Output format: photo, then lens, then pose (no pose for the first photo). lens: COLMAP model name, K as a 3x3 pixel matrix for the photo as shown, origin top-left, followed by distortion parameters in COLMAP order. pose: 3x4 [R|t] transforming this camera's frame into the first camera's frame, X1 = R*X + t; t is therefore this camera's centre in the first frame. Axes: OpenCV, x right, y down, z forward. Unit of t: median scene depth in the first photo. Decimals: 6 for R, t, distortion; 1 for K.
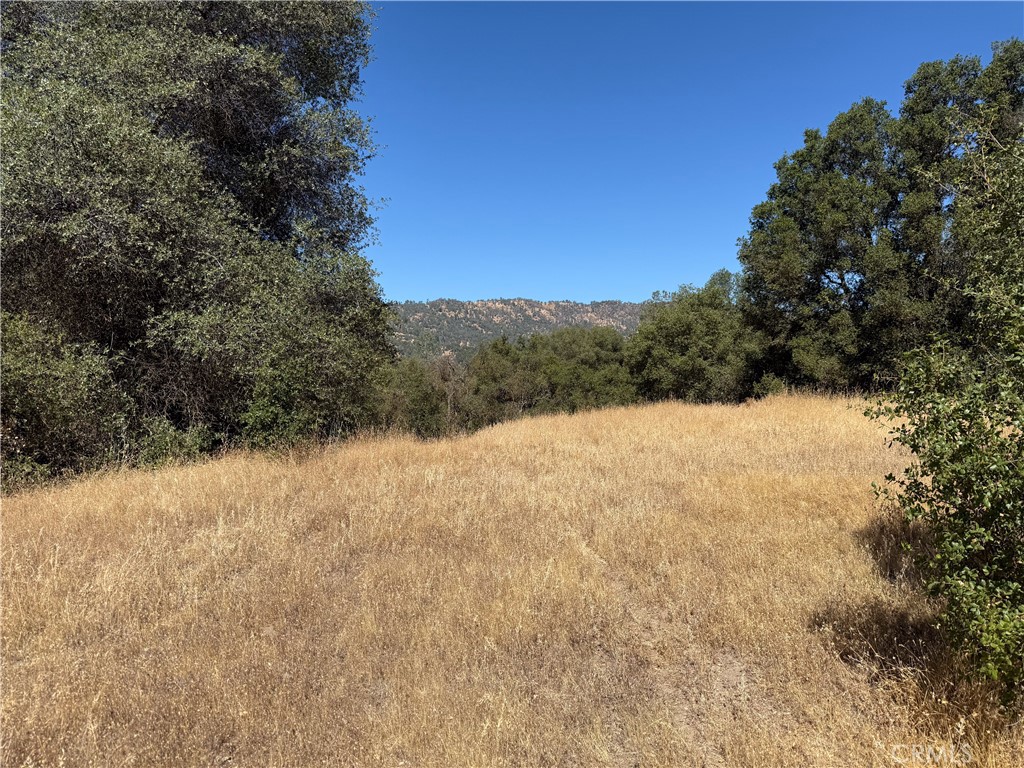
lens RADIAL K [[705.6, 0, 521.4], [0, 705.6, 388.5], [0, 0, 1]] dist [0.001044, -0.017110]
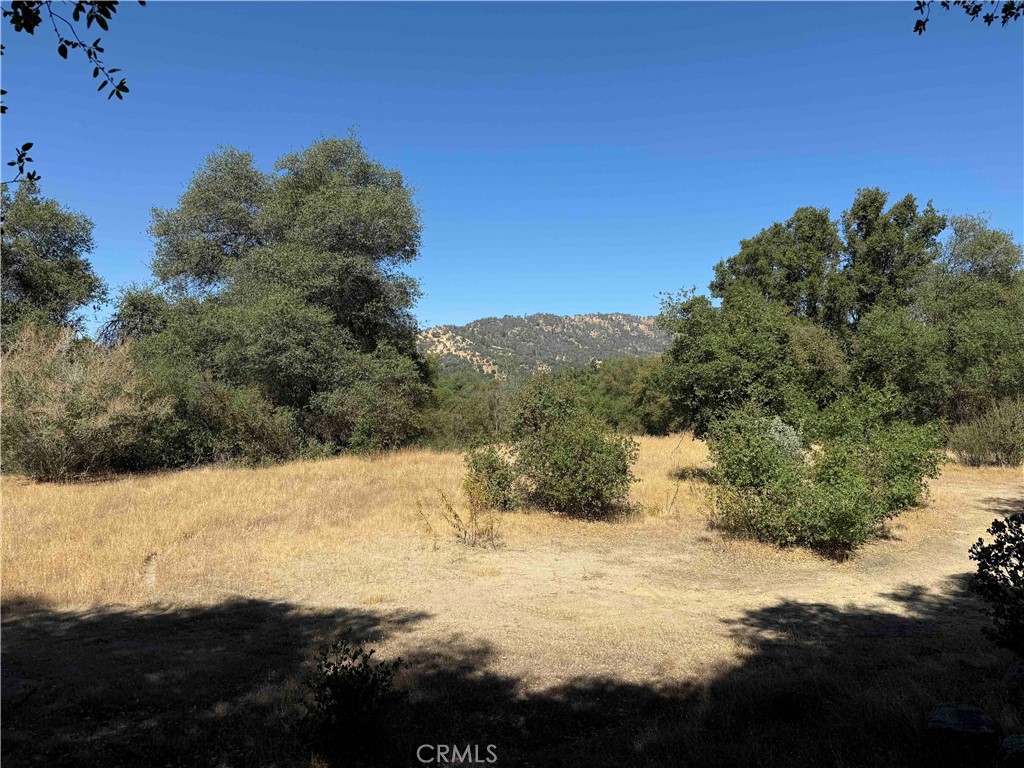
lens RADIAL K [[705.6, 0, 517.8], [0, 705.6, 387.9], [0, 0, 1]] dist [0.001044, -0.017110]
pose [[0.989719, 0.023508, -0.141078, 0.115738], [-0.026396, 0.999478, -0.018634, -0.025115], [0.140566, 0.022166, 0.989823, -0.297093]]
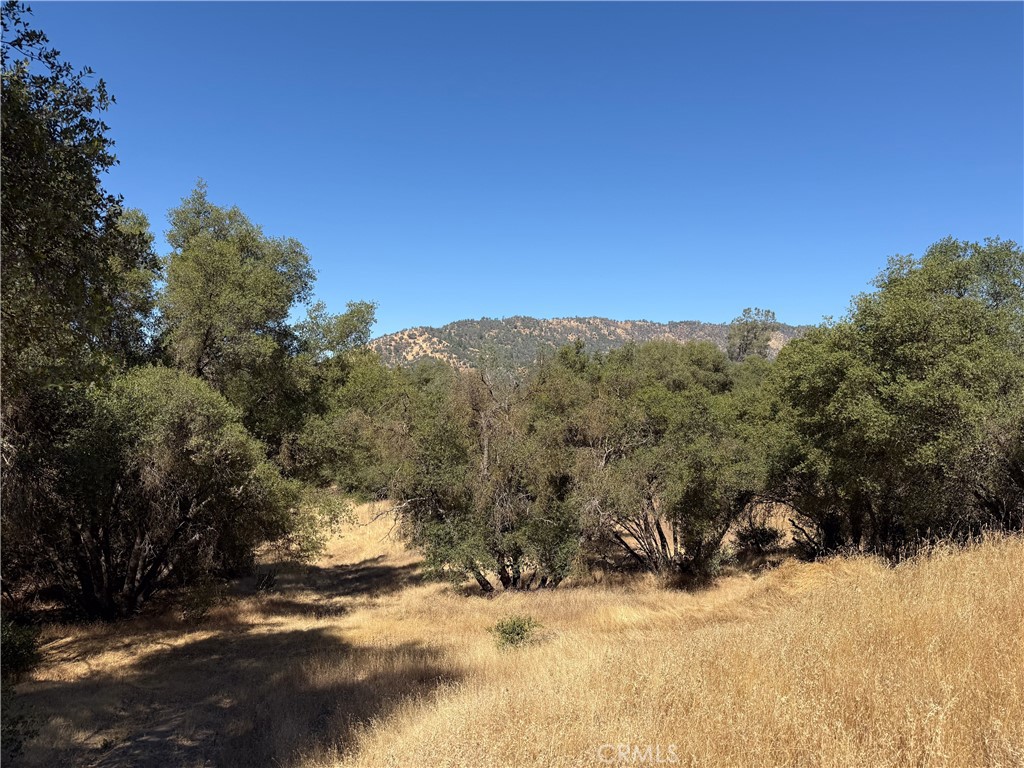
lens RADIAL K [[705.6, 0, 509.5], [0, 705.6, 388.7], [0, 0, 1]] dist [0.001044, -0.017110]
pose [[0.992310, 0.030182, -0.120039, -0.008800], [-0.033184, 0.999183, -0.023087, -0.014547], [0.119244, 0.026893, 0.992501, 0.369576]]
